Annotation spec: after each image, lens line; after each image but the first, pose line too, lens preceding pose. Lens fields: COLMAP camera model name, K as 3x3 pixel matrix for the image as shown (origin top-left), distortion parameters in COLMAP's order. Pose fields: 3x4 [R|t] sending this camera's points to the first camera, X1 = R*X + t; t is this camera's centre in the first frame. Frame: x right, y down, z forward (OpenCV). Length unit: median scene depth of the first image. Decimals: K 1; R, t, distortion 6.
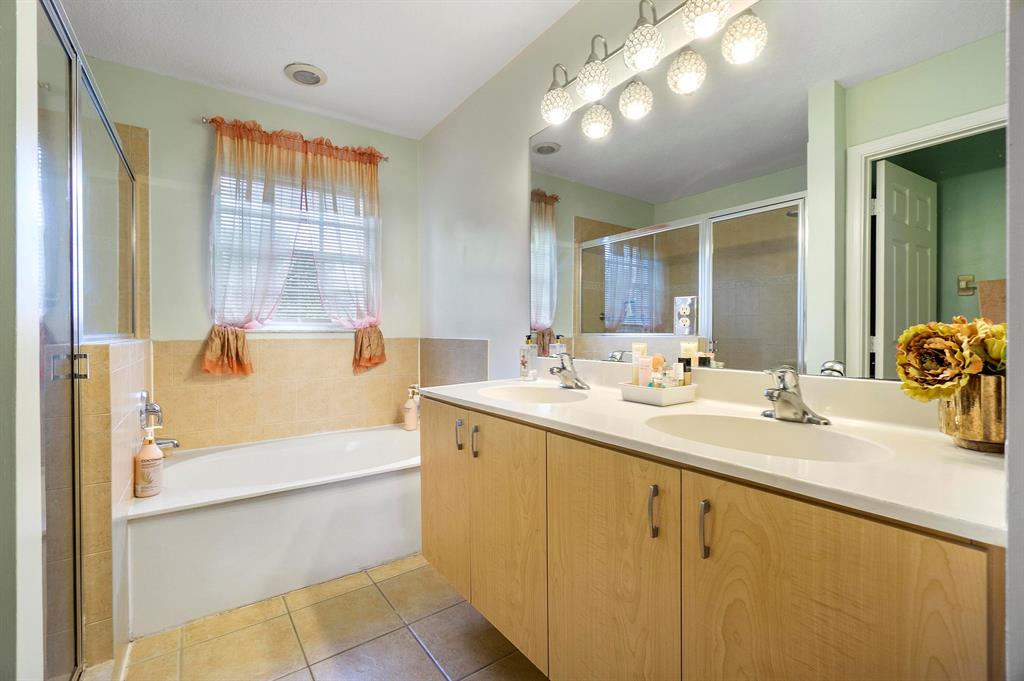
lens RADIAL K [[443.3, 0, 507.8], [0, 443.3, 336.0], [0, 0, 1]] dist [-0.007148, 0.001028]
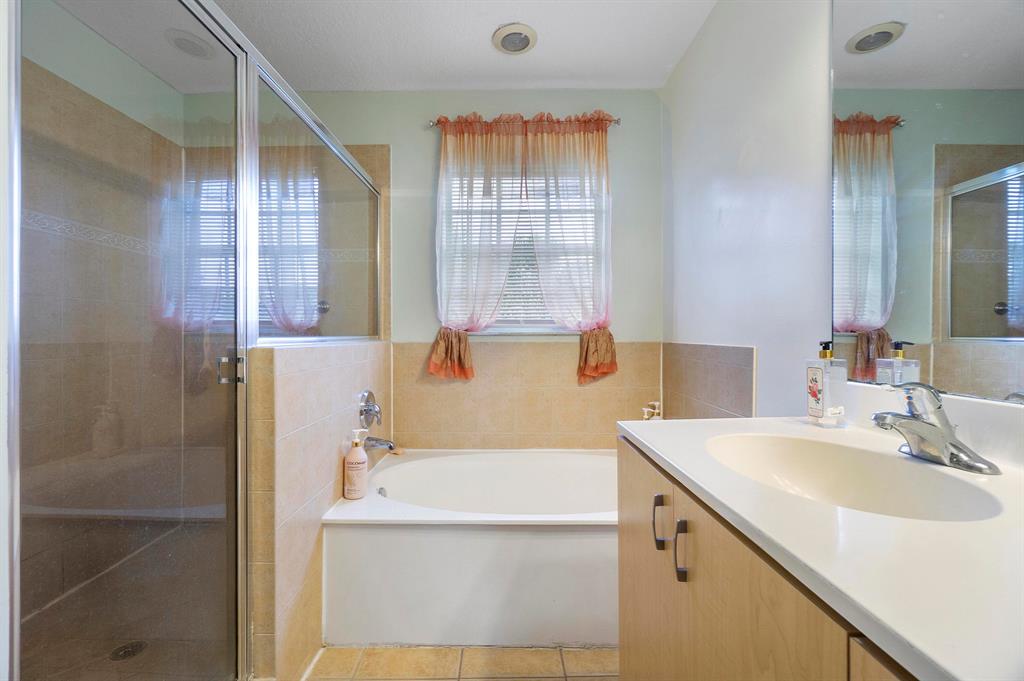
lens RADIAL K [[443.3, 0, 504.3], [0, 443.3, 336.3], [0, 0, 1]] dist [-0.007148, 0.001028]
pose [[0.815019, 0.003337, -0.579424, 0.033608], [-0.006210, 0.999976, -0.002976, -0.003054], [0.579400, 0.006023, 0.815021, 0.288733]]
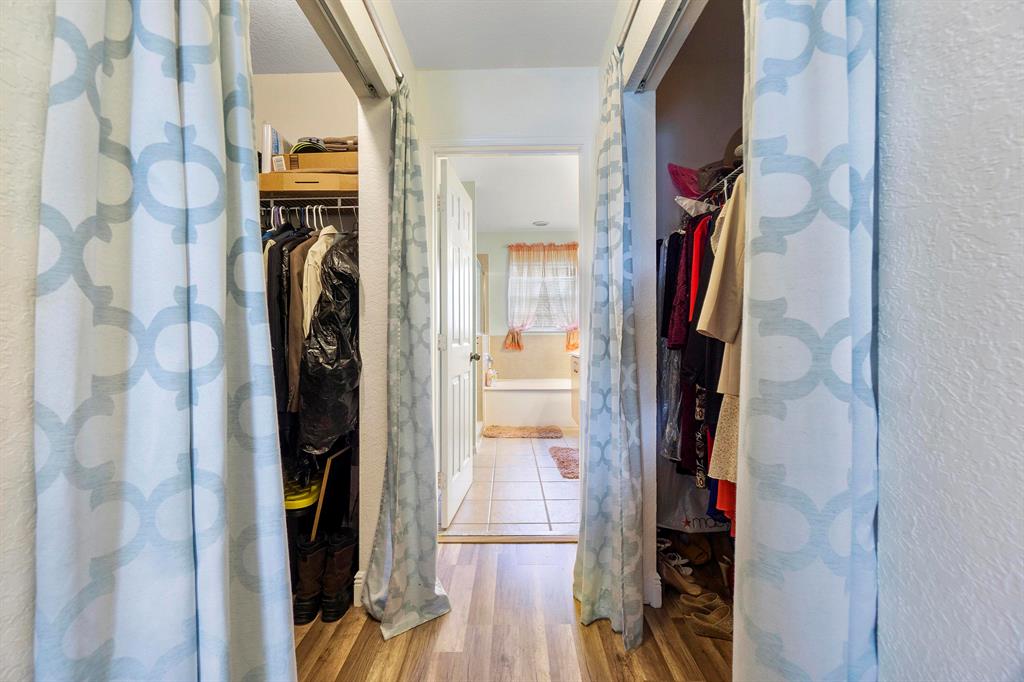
lens RADIAL K [[443.3, 0, 509.7], [0, 443.3, 337.7], [0, 0, 1]] dist [-0.007148, 0.001028]
pose [[0.813494, 0.004384, -0.581557, 0.811990], [-0.002619, 0.999989, 0.003875, 0.013506], [0.581568, -0.001629, 0.813496, -1.060257]]
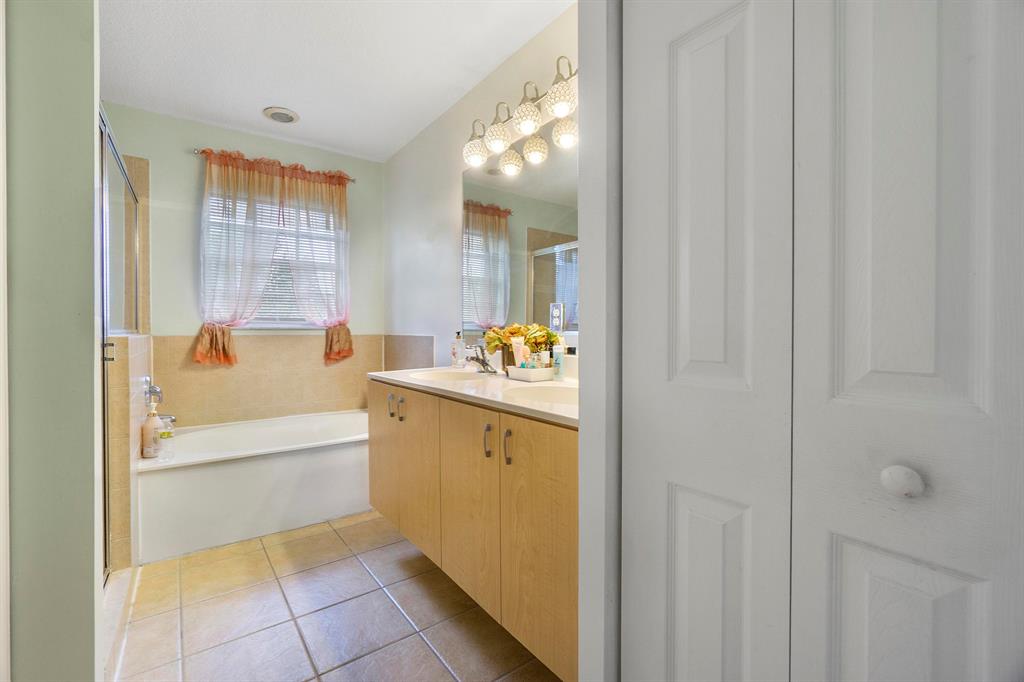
lens RADIAL K [[443.3, 0, 506.4], [0, 443.3, 336.6], [0, 0, 1]] dist [-0.007148, 0.001028]
pose [[0.999835, 0.002626, 0.017989, 0.137249], [-0.002681, 0.999992, 0.003006, 0.006767], [-0.017980, -0.003054, 0.999834, -0.219641]]
